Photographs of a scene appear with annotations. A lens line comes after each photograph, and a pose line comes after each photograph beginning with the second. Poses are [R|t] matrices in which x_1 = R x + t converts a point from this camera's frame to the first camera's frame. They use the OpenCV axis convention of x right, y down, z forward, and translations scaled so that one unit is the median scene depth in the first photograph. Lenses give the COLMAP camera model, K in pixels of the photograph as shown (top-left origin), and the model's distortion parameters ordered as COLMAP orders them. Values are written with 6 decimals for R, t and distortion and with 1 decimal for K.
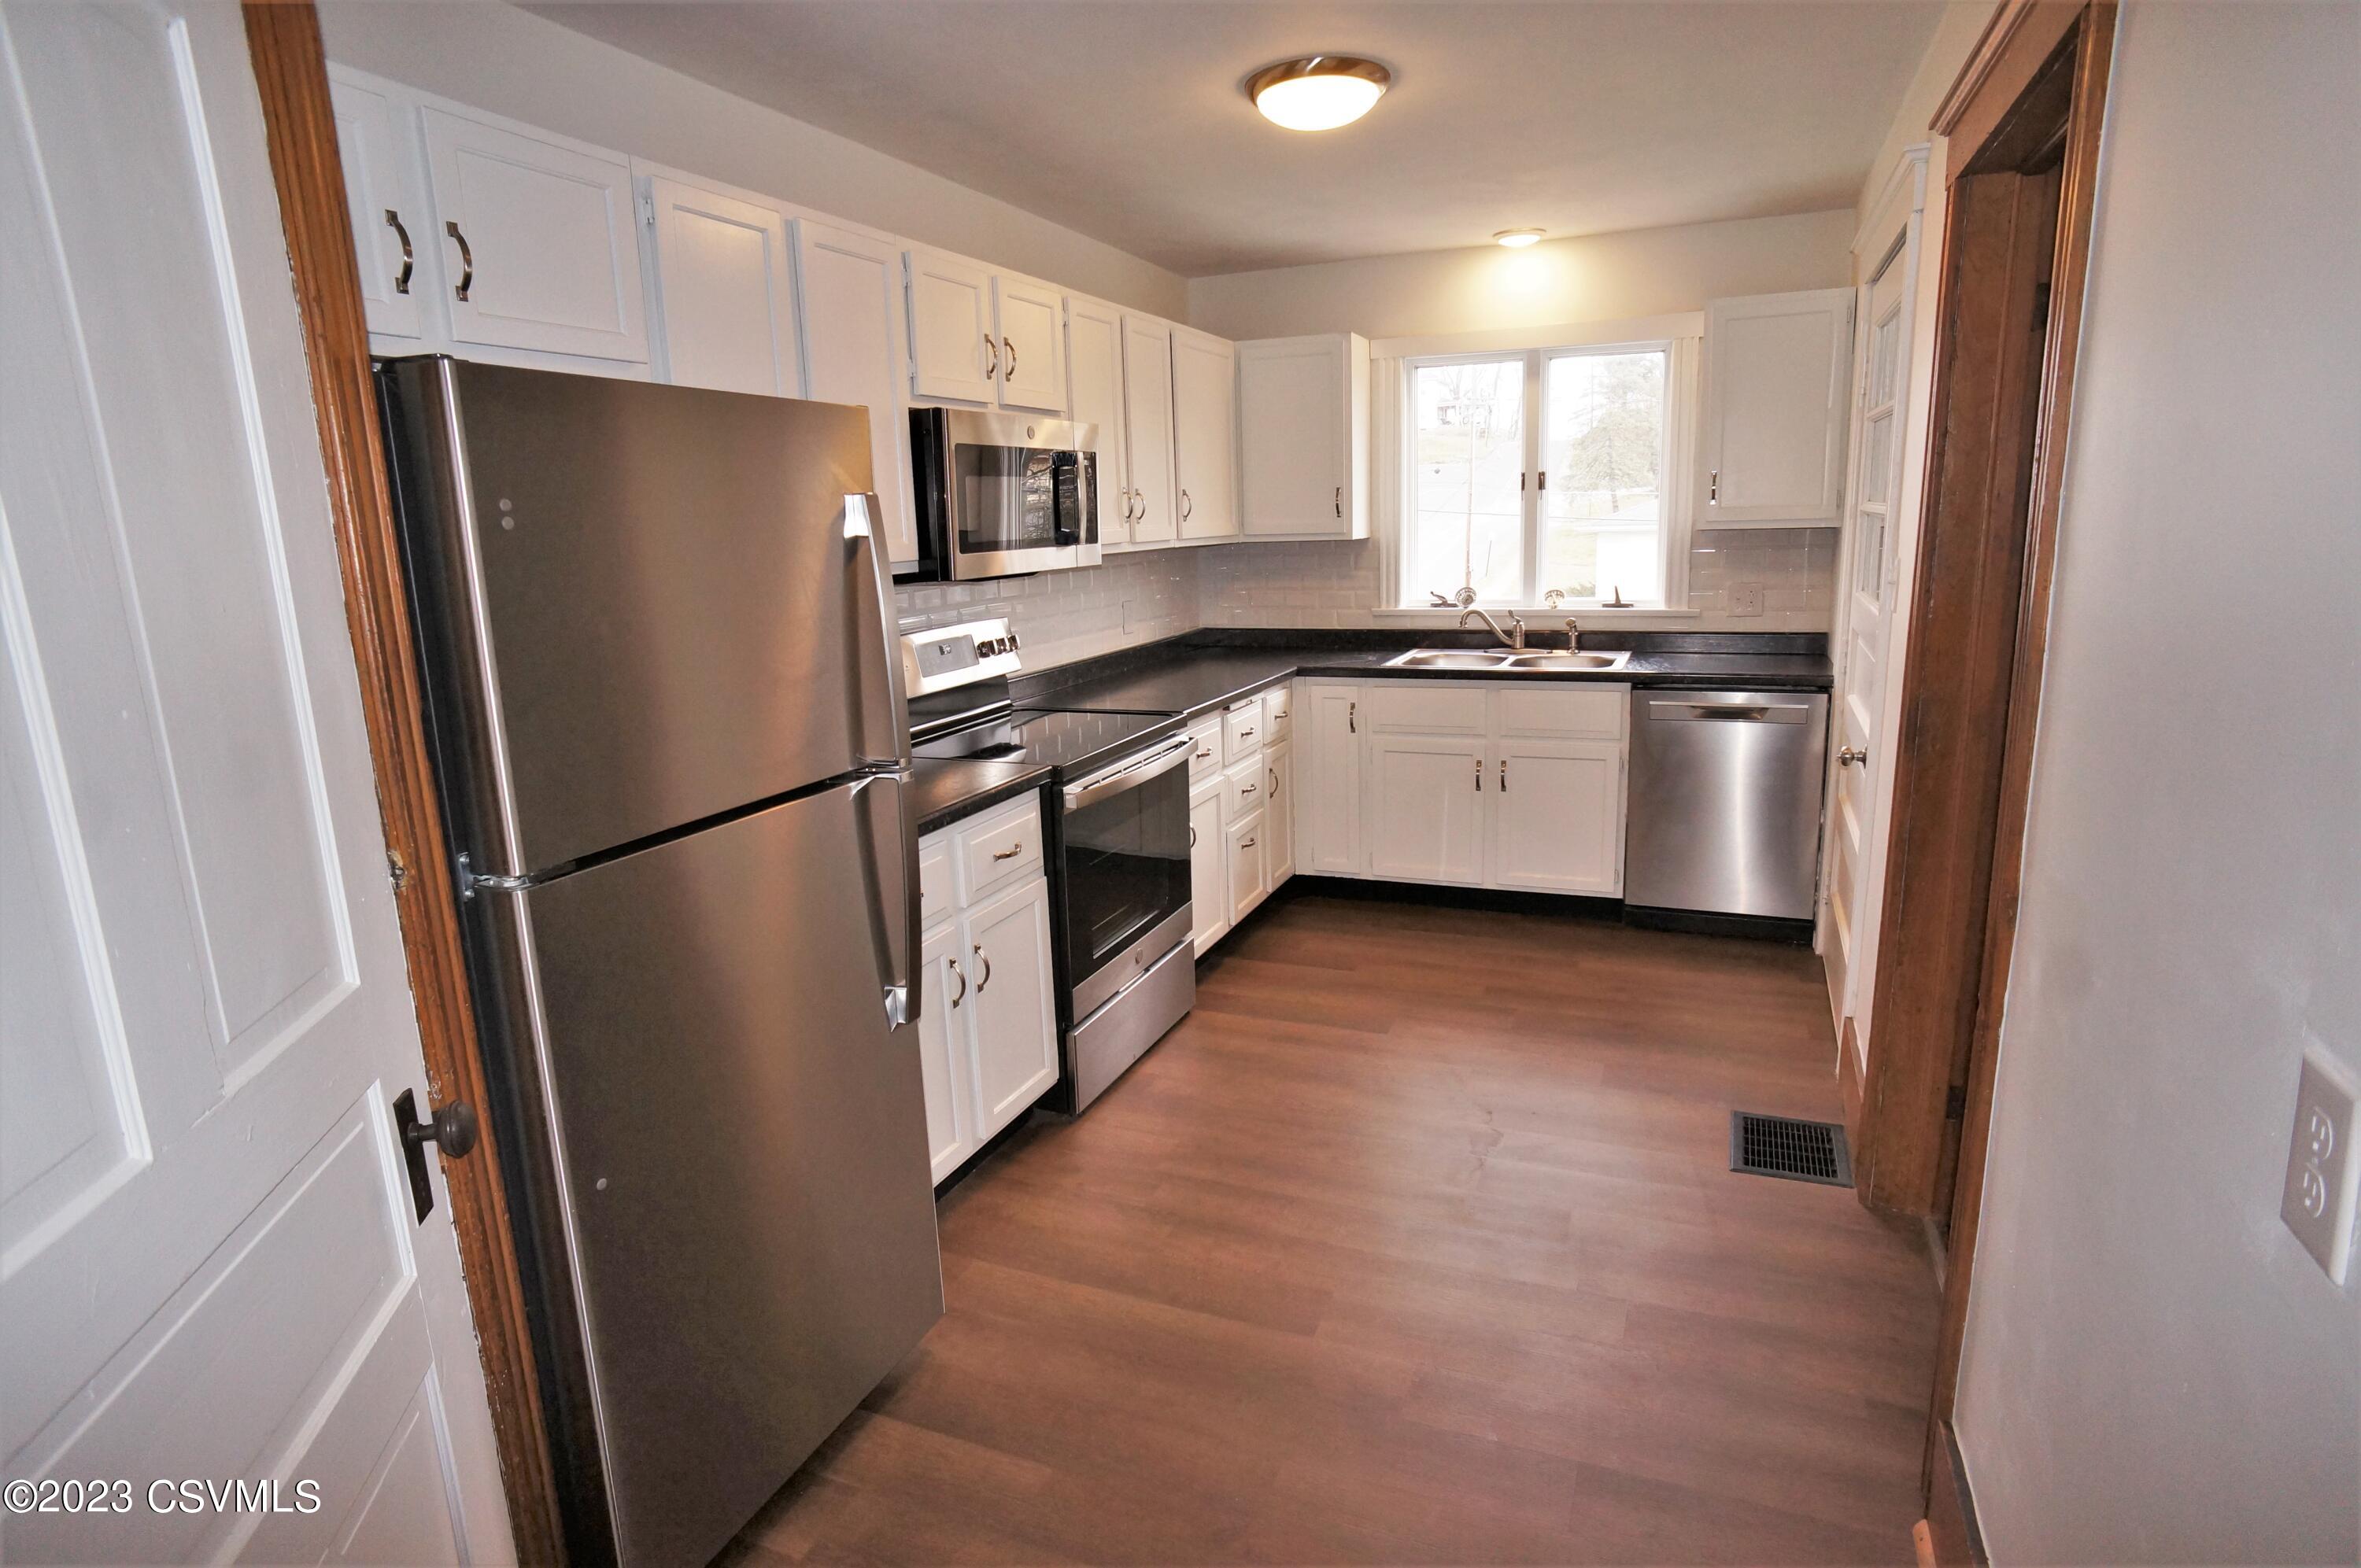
lens RADIAL K [[1217.5, 0, 1174.1], [0, 1217.5, 771.7], [0, 0, 1]] dist [-0.005083, 0.000202]
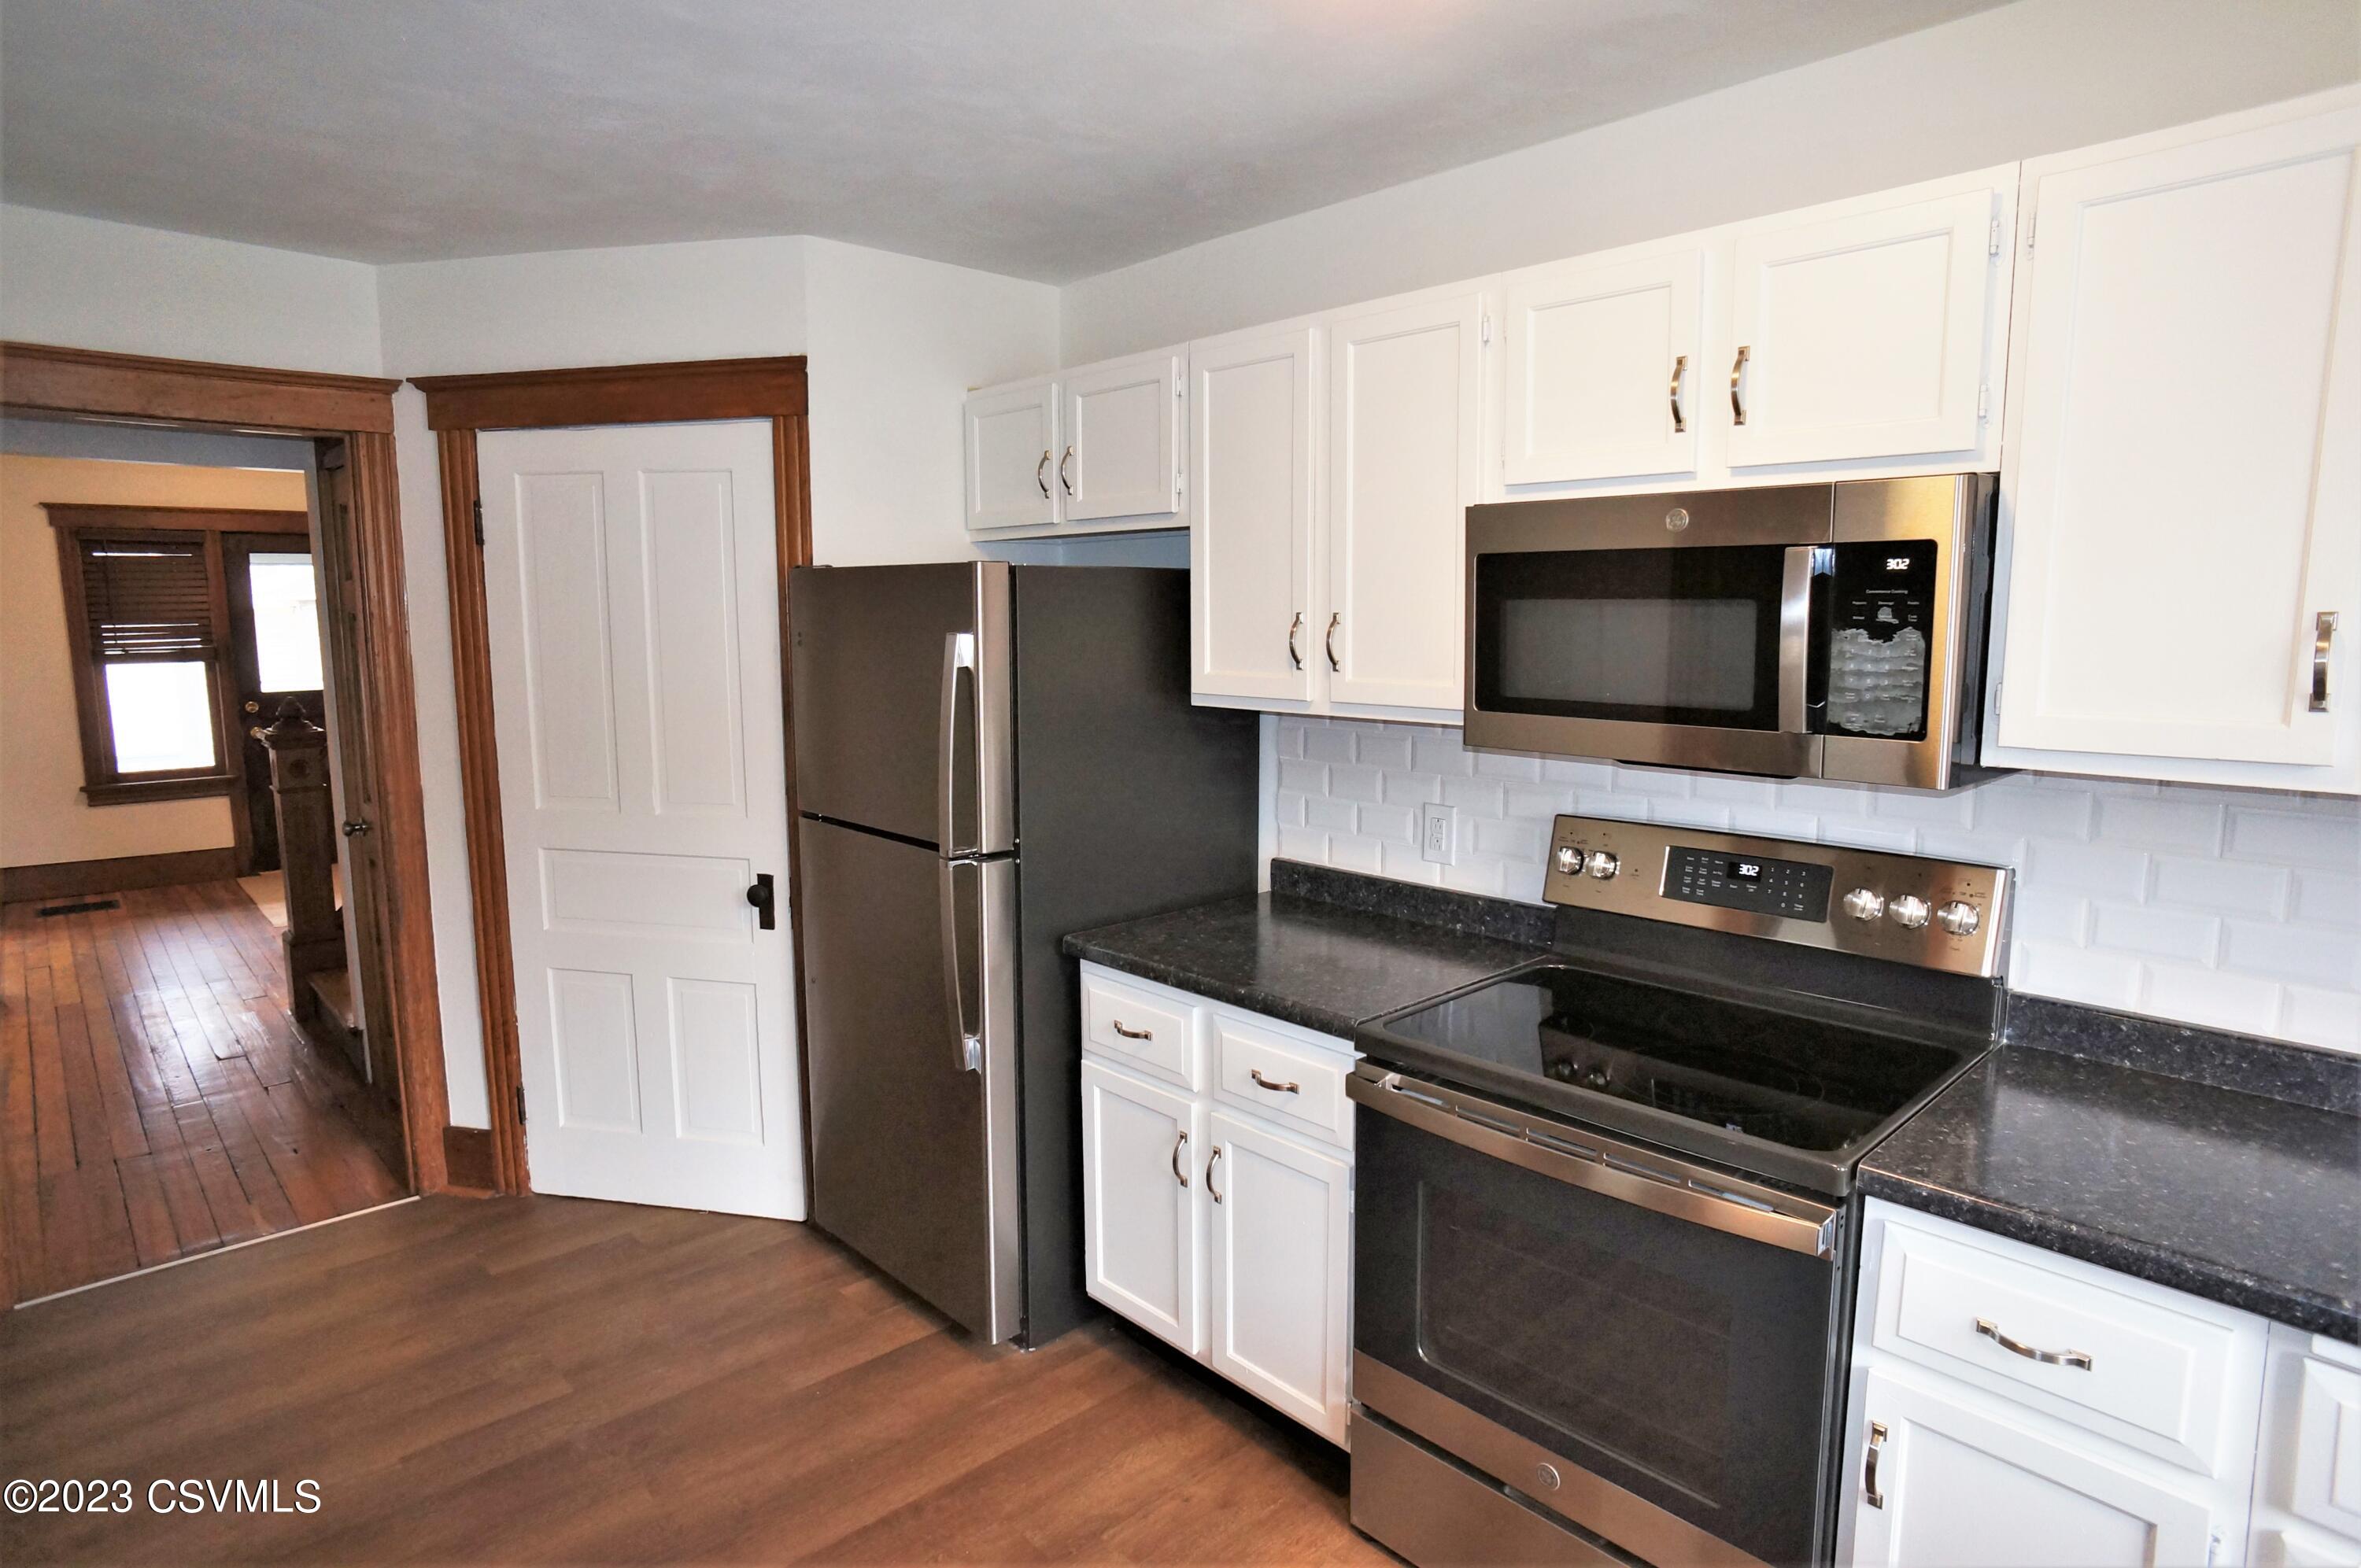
lens RADIAL K [[1217.5, 0, 1174.1], [0, 1217.5, 771.7], [0, 0, 1]] dist [-0.005083, 0.000202]
pose [[-0.386976, 0.119429, -0.914323, 0.677185], [-0.188426, 0.960411, 0.205198, -0.314347], [0.902632, 0.251689, -0.349152, 1.324402]]
